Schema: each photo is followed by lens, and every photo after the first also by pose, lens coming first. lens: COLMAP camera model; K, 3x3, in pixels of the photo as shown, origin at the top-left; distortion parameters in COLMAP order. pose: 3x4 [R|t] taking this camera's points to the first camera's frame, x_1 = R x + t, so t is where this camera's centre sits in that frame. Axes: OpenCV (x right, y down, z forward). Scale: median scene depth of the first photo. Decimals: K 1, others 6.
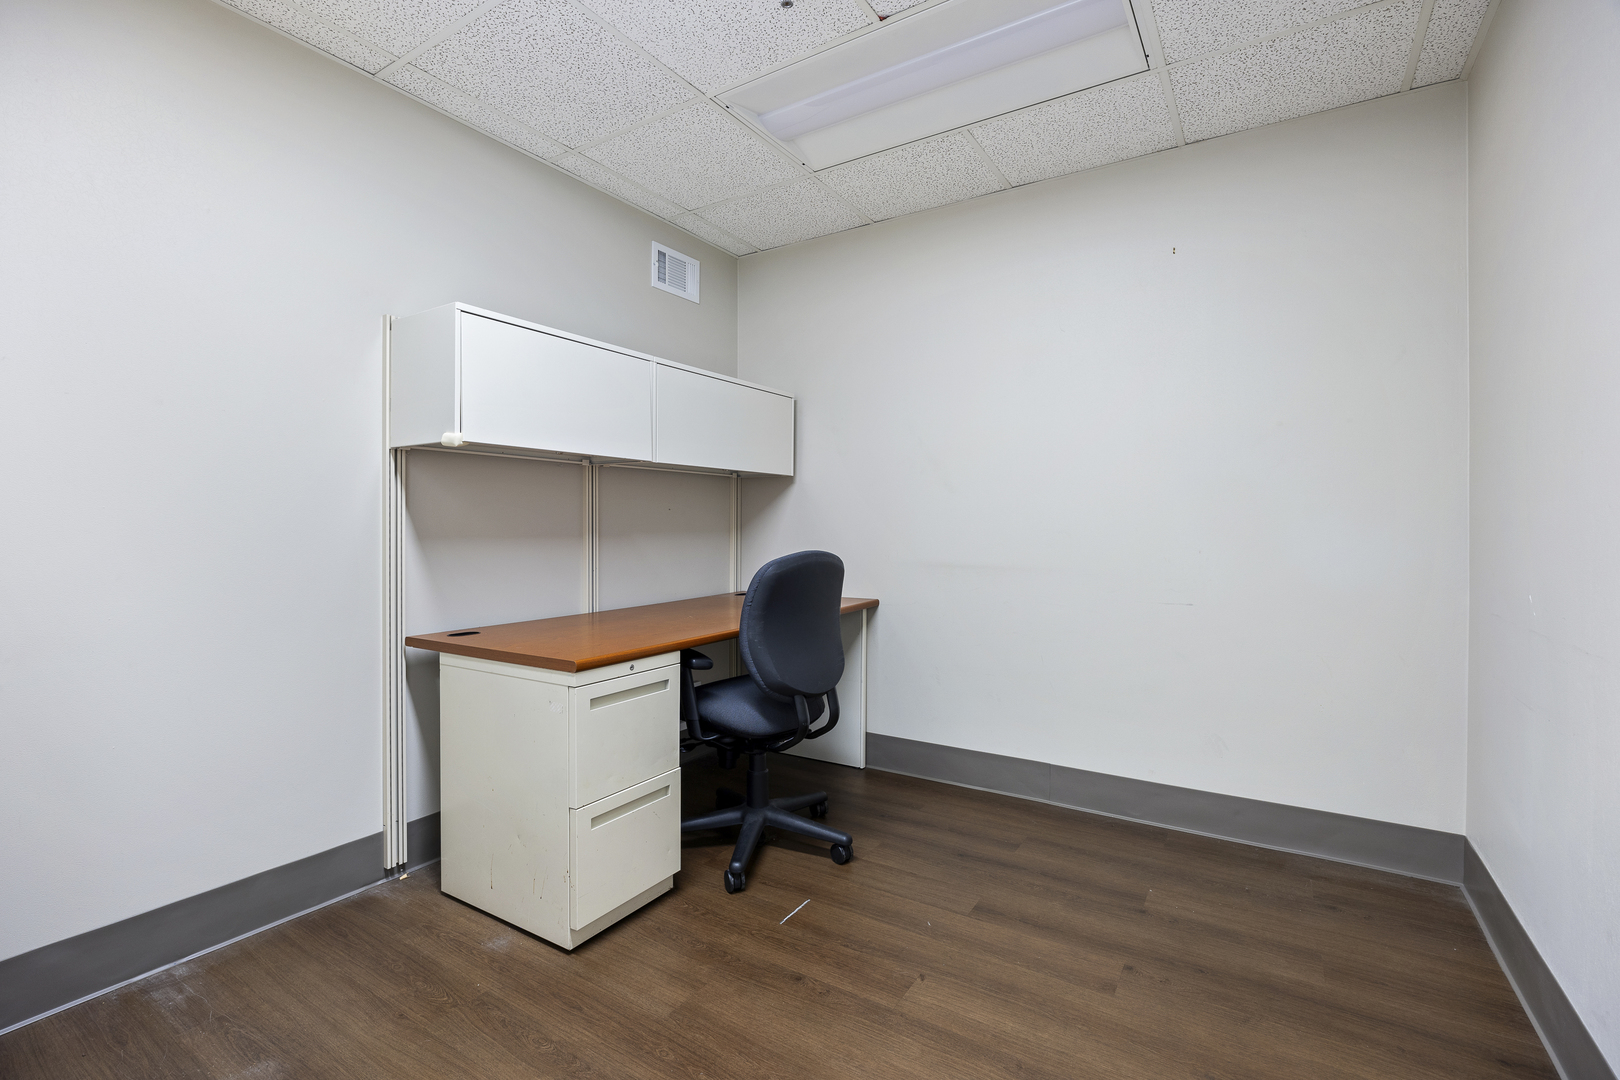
lens RADIAL K [[713.4, 0, 809.2], [0, 713.4, 529.7], [0, 0, 1]] dist [-0.074209, 0.017222]
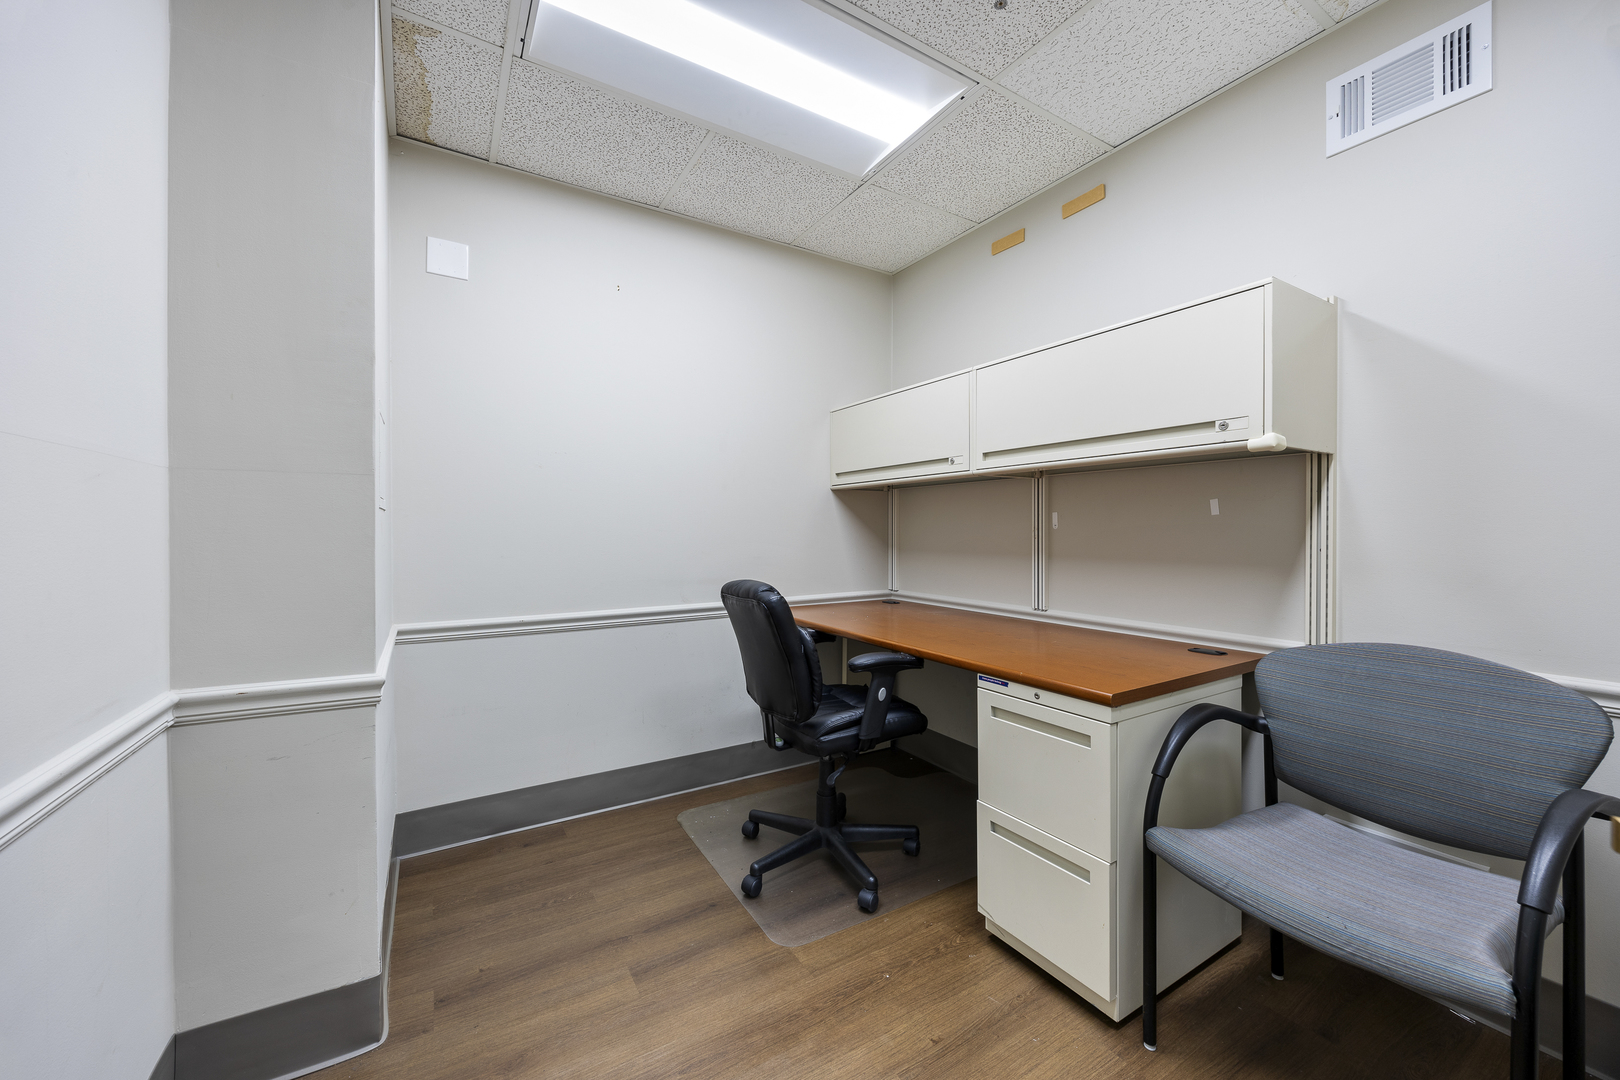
lens RADIAL K [[620.4, 0, 812.8], [0, 620.4, 531.7], [0, 0, 1]] dist [-0.001260, 0.000169]
pose [[-0.452961, 0.010766, -0.891465, 0.574212], [-0.004089, 0.999891, 0.014153, -0.030264], [0.891521, 0.010056, -0.452868, 1.038607]]
